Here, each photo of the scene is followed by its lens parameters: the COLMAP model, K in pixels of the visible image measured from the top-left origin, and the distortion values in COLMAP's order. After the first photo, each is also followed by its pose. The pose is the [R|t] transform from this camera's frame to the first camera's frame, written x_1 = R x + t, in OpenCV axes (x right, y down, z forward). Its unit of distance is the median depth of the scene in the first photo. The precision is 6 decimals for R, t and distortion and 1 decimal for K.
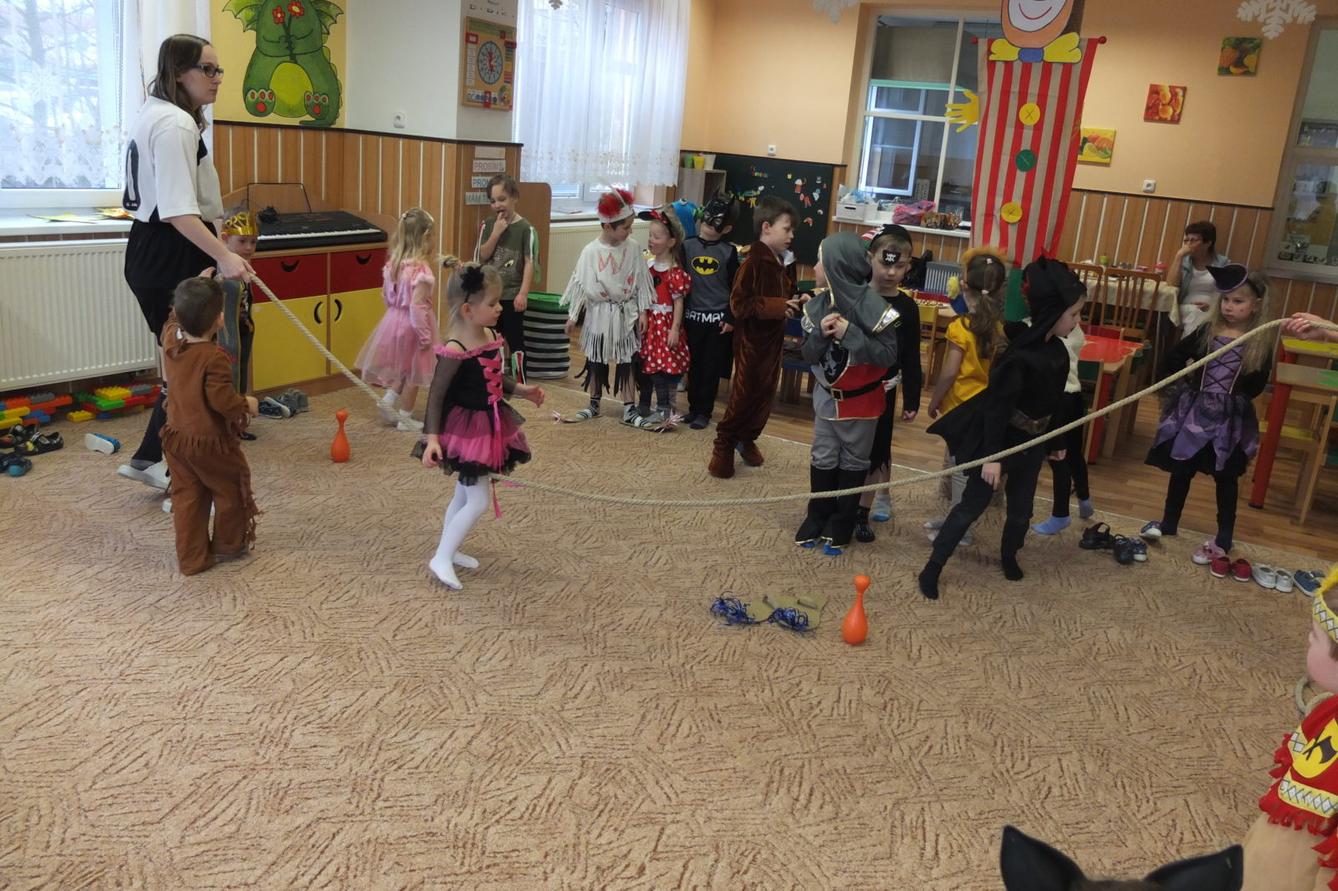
lens RADIAL K [[1042.1, 0, 670.3], [0, 1042.1, 433.7], [0, 0, 1]] dist [-0.071129, 0.056706]
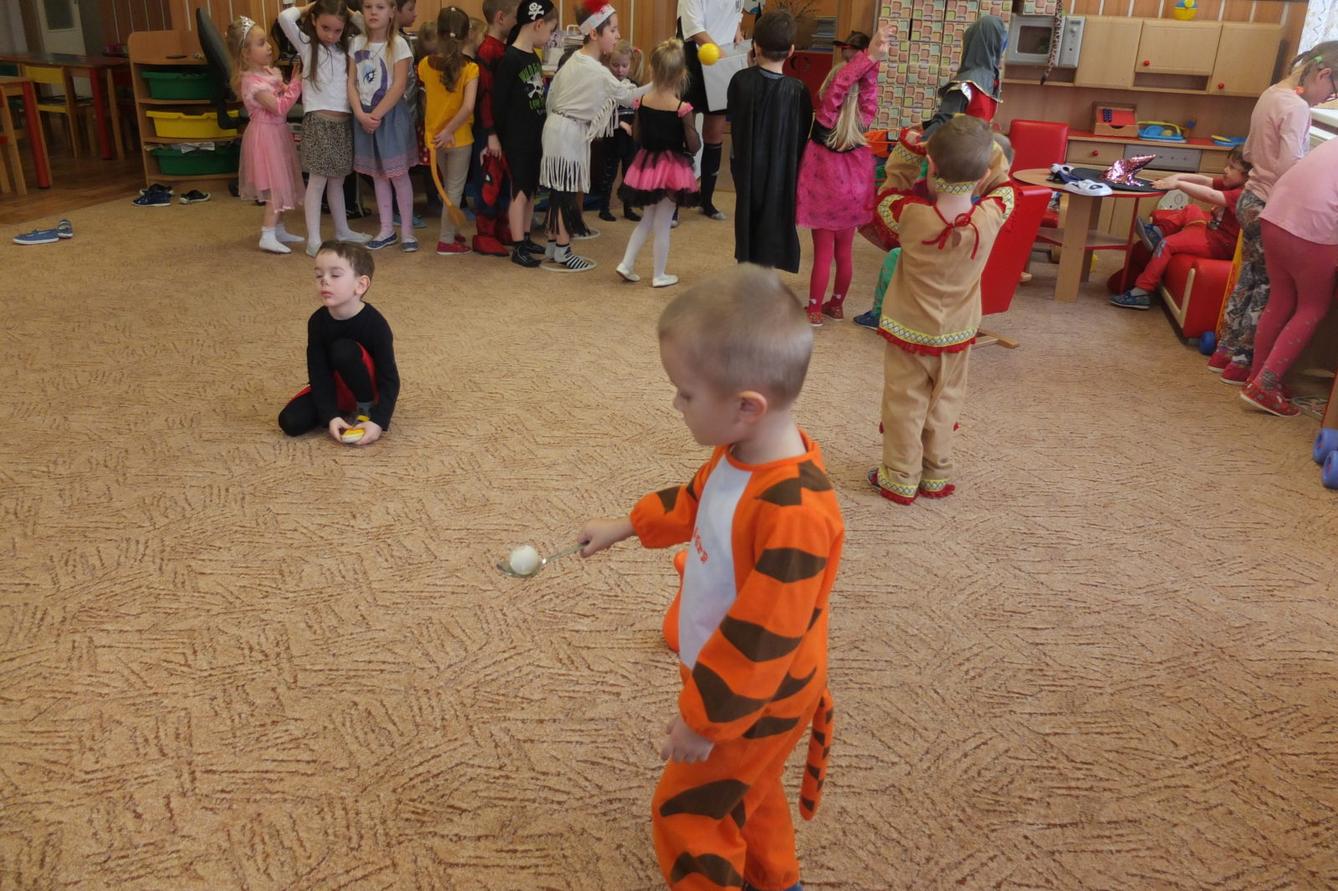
lens RADIAL K [[1042.1, 0, 681.4], [0, 1042.1, 447.4], [0, 0, 1]] dist [-0.071129, 0.056706]
pose [[-0.263570, -0.474523, 0.839857, -0.585929], [0.206580, 0.822678, 0.529647, -0.116122], [-0.942261, 0.313096, -0.118806, 0.371627]]
